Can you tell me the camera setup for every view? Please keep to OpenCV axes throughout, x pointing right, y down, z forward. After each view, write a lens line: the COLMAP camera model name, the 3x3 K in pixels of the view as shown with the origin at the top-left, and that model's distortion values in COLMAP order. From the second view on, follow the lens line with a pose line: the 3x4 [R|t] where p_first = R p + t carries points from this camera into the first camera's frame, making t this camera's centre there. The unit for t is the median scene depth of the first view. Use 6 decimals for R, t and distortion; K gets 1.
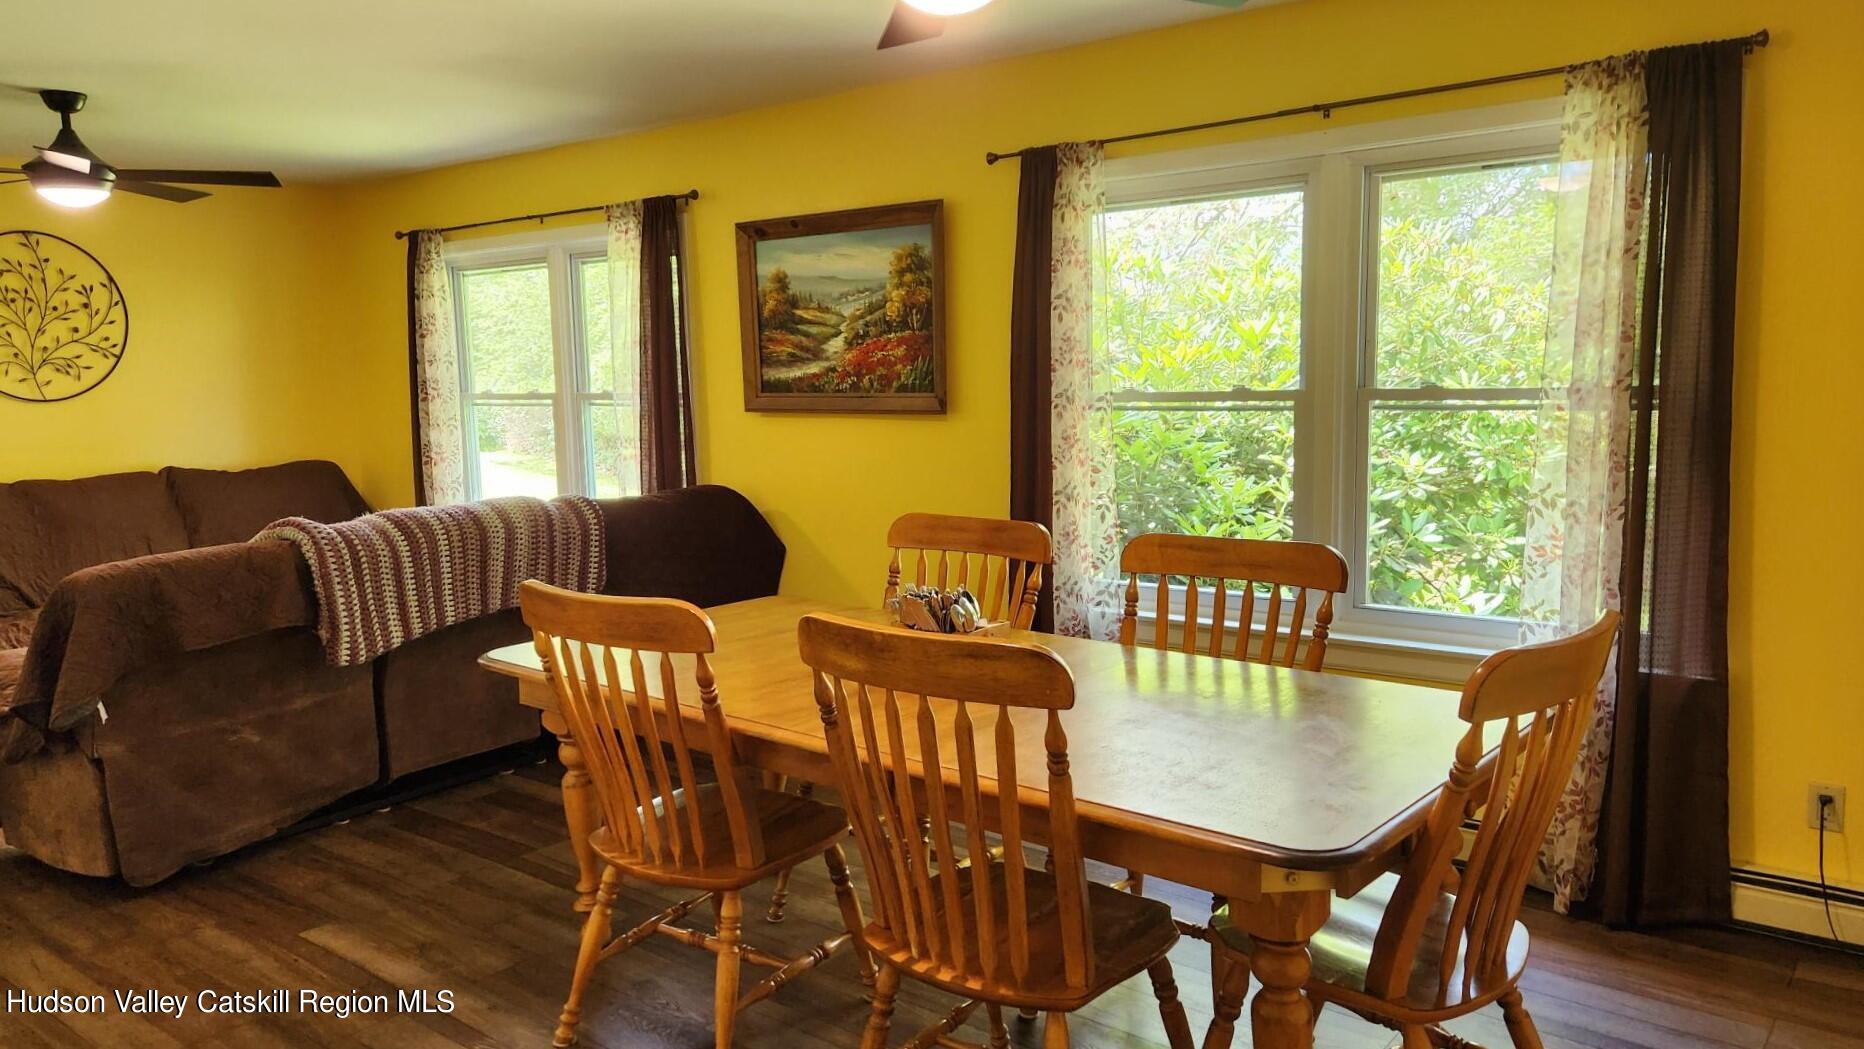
lens RADIAL K [[941.3, 0, 932.0], [0, 941.3, 524.5], [0, 0, 1]] dist [-0.000203, -0.000344]
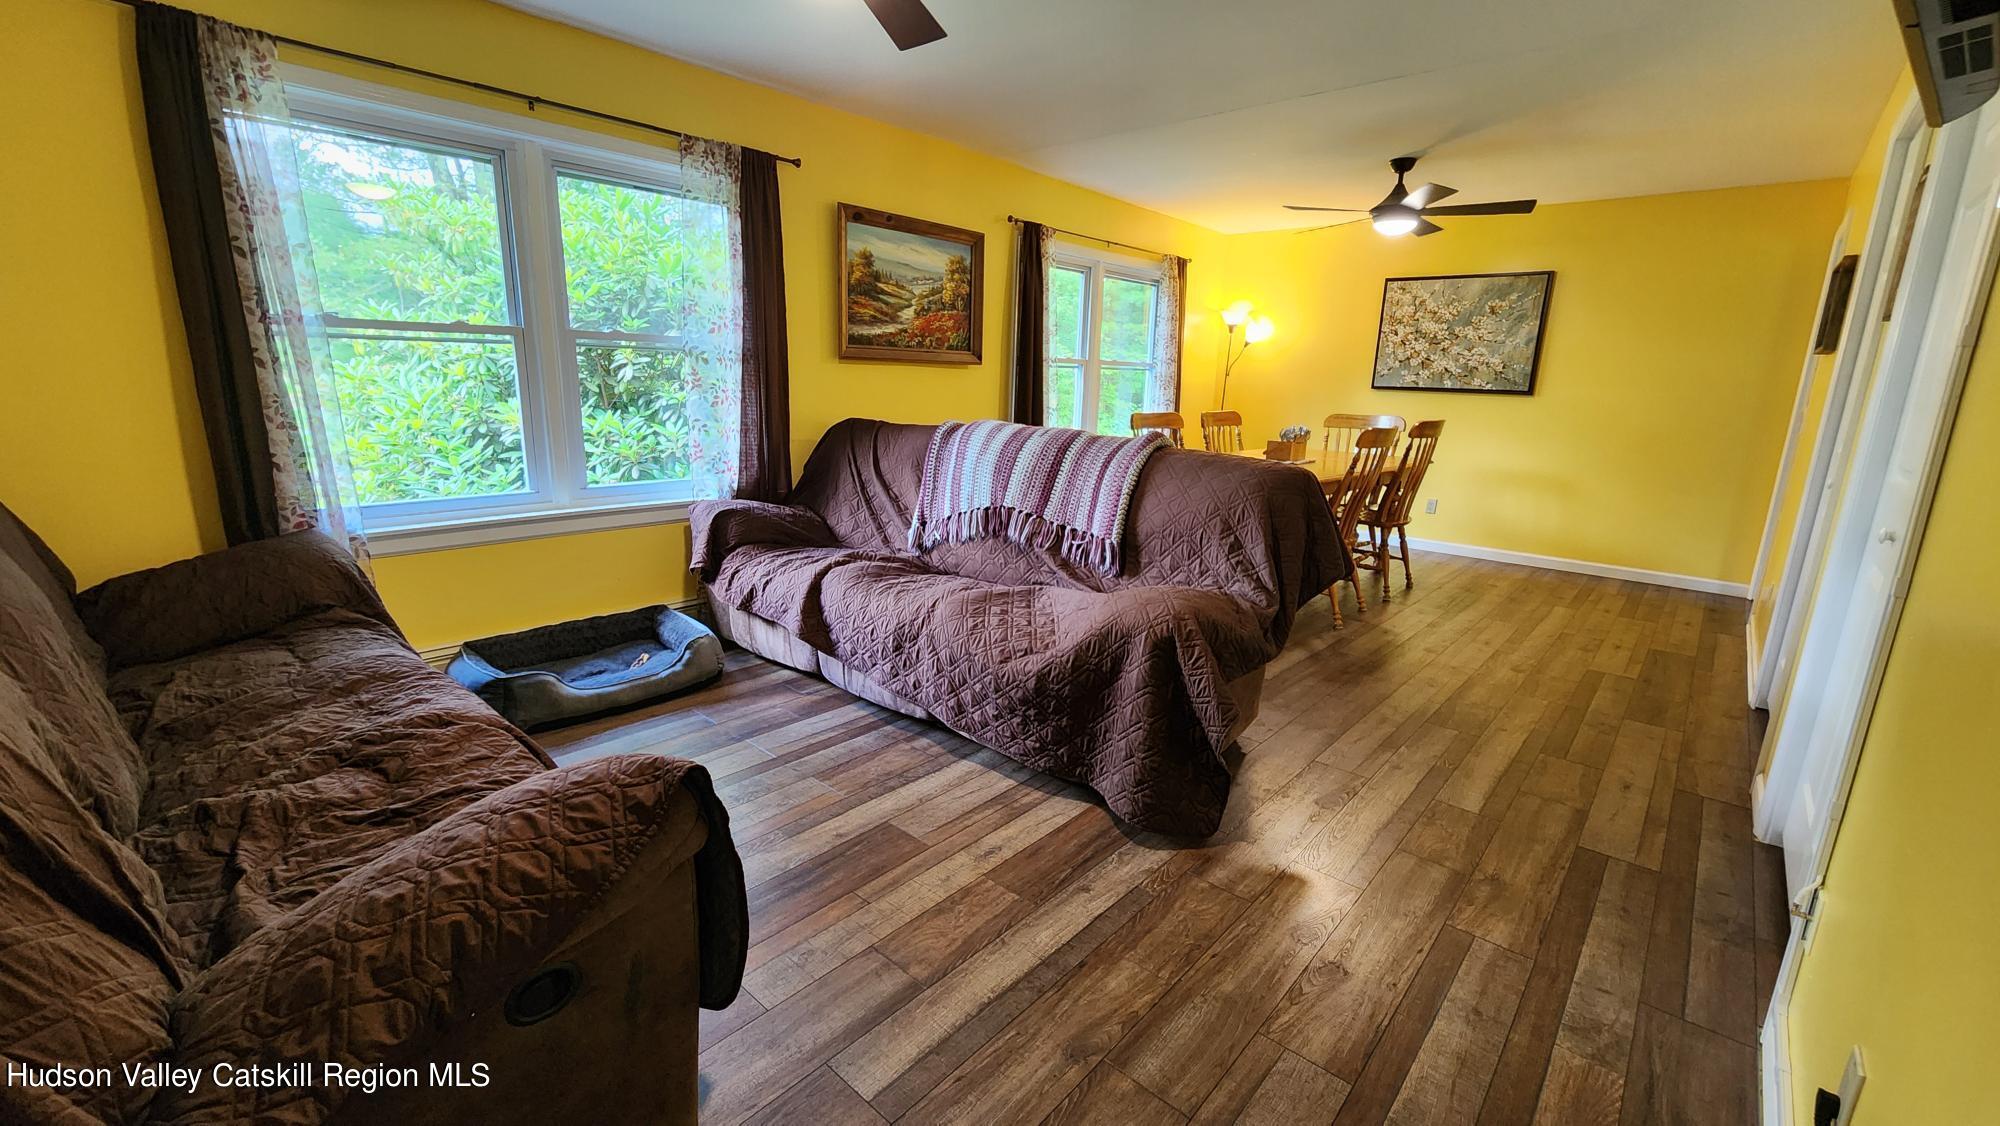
lens RADIAL K [[821.3, 0, 1000.0], [0, 821.3, 563.0], [0, 0, 1]] dist [0.000611, -0.003913]
pose [[0.207714, -0.210794, 0.955207, -1.313241], [0.105885, 0.975613, 0.192272, -0.045335], [-0.972442, 0.061204, 0.224968, 0.593402]]
